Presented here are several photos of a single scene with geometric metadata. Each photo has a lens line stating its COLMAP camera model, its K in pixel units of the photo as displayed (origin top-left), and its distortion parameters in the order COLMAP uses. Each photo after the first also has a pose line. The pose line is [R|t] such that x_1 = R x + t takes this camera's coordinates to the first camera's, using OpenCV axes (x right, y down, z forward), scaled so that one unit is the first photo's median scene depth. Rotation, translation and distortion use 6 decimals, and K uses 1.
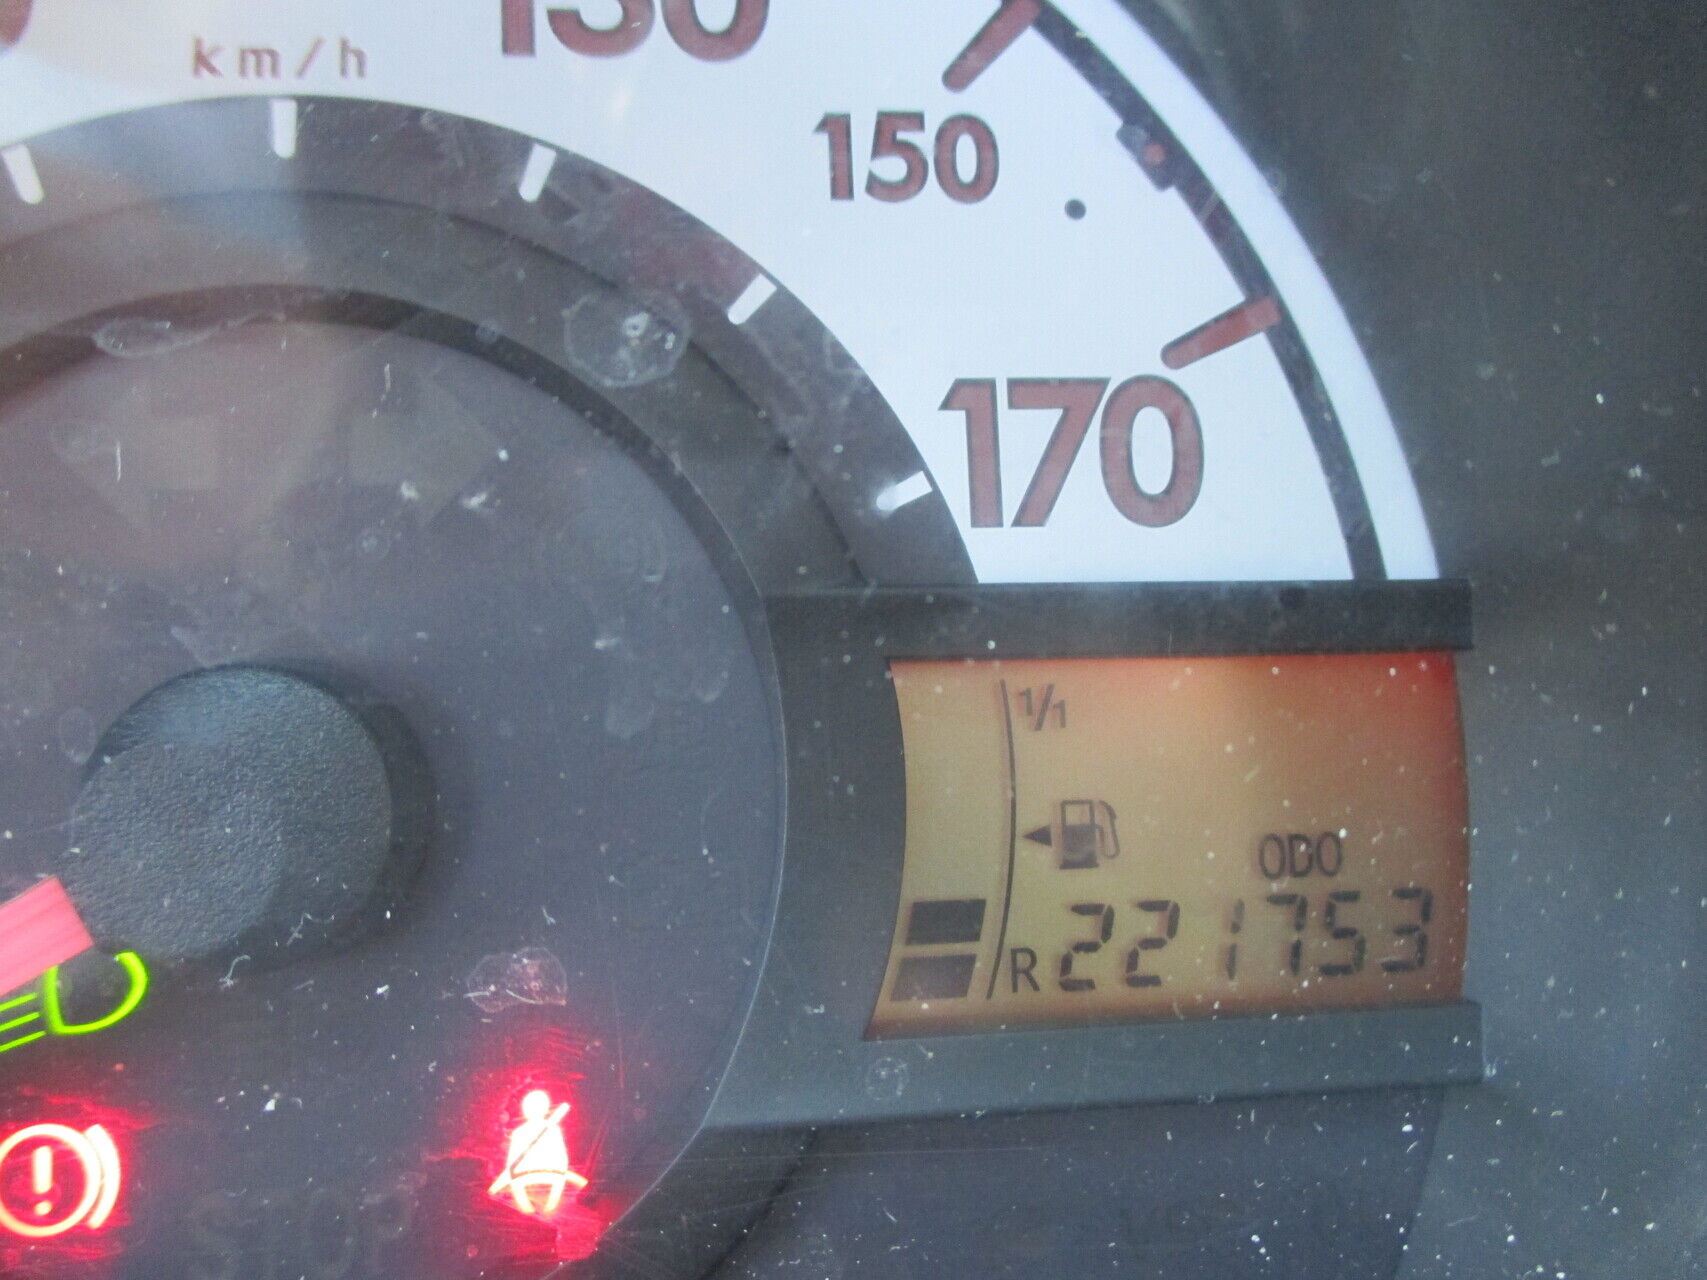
lens RADIAL K [[1396.7, 0, 856.5], [0, 1396.7, 680.3], [0, 0, 1]] dist [-0.023285, 0.000569]
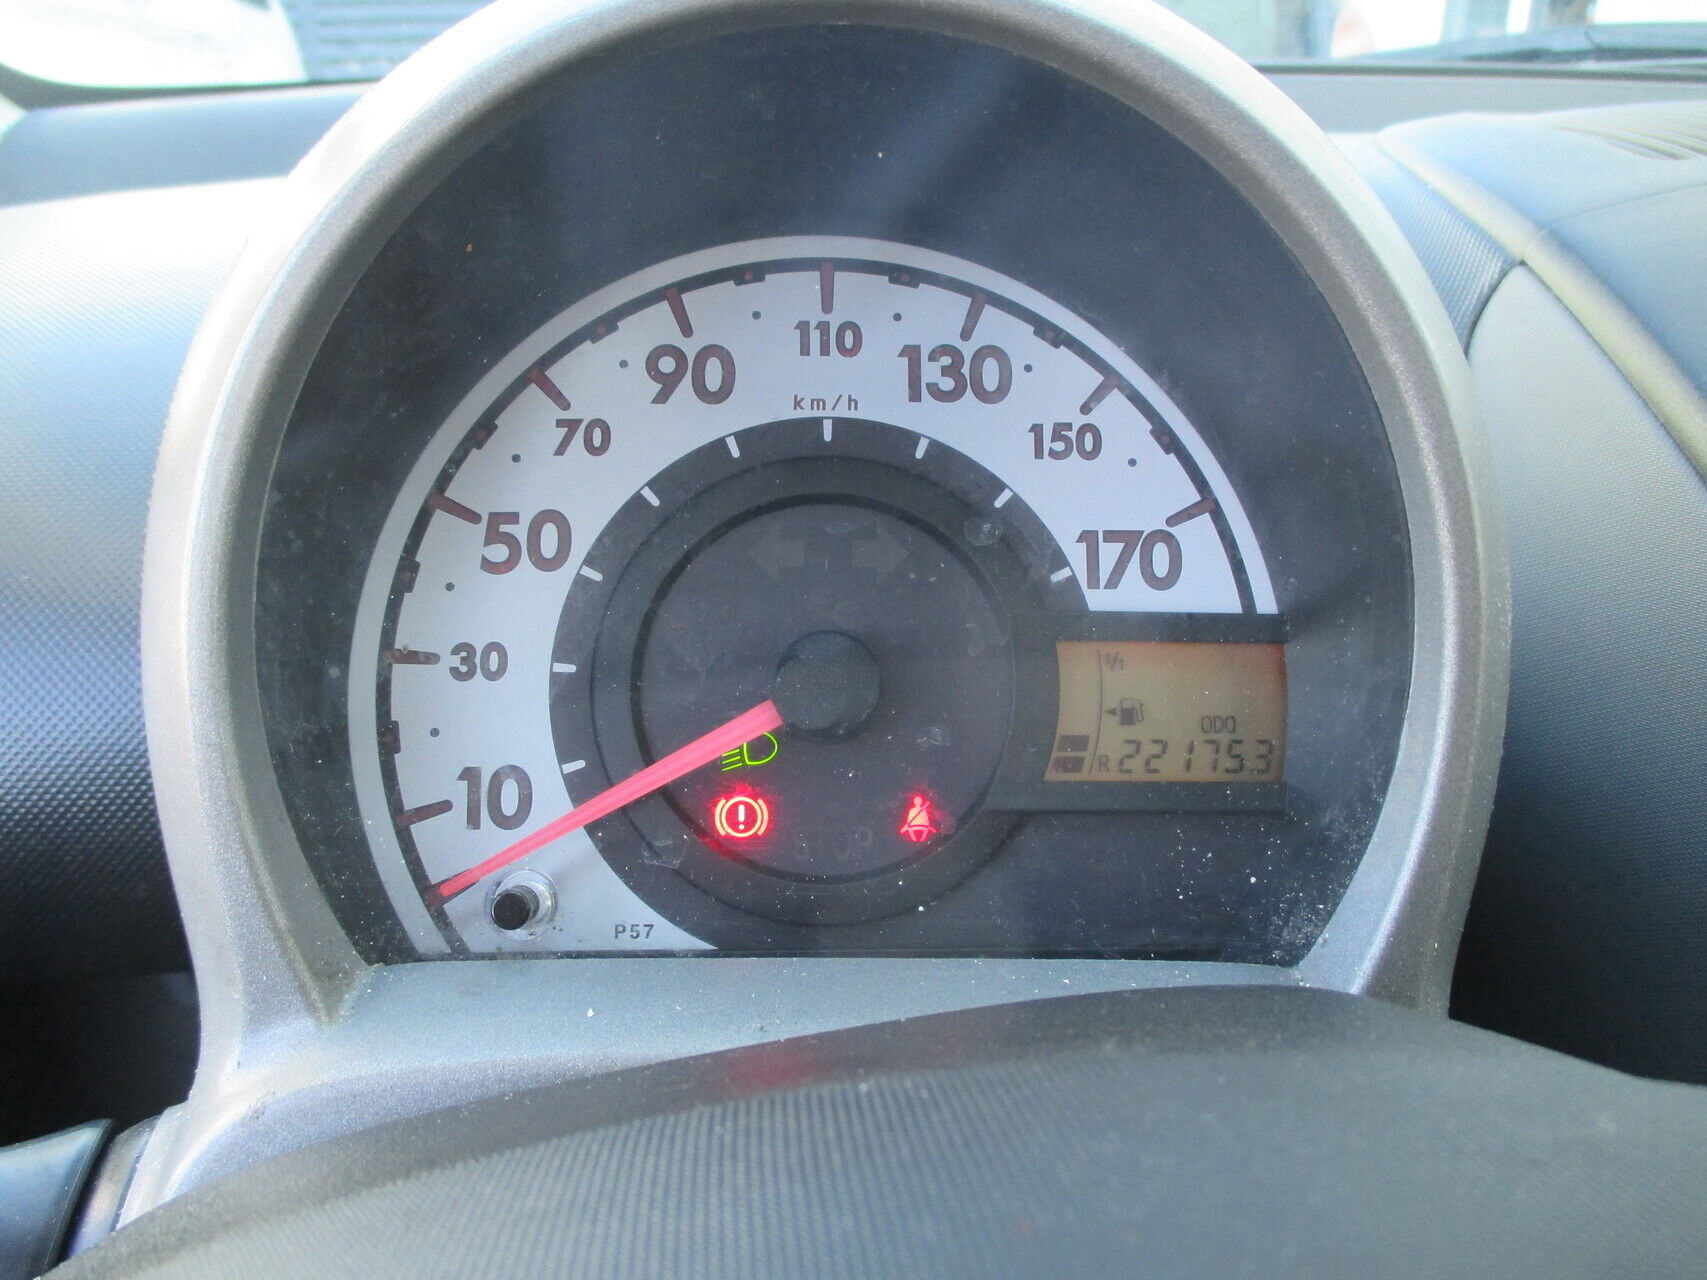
lens RADIAL K [[1435.0, 0, 847.6], [0, 1435.0, 634.1], [0, 0, 1]] dist [-0.024731, -0.003121]
pose [[0.996904, 0.029077, -0.073055, -0.158417], [-0.033247, 0.997847, -0.056525, 0.134055], [0.071255, 0.058779, 0.995725, -1.612352]]
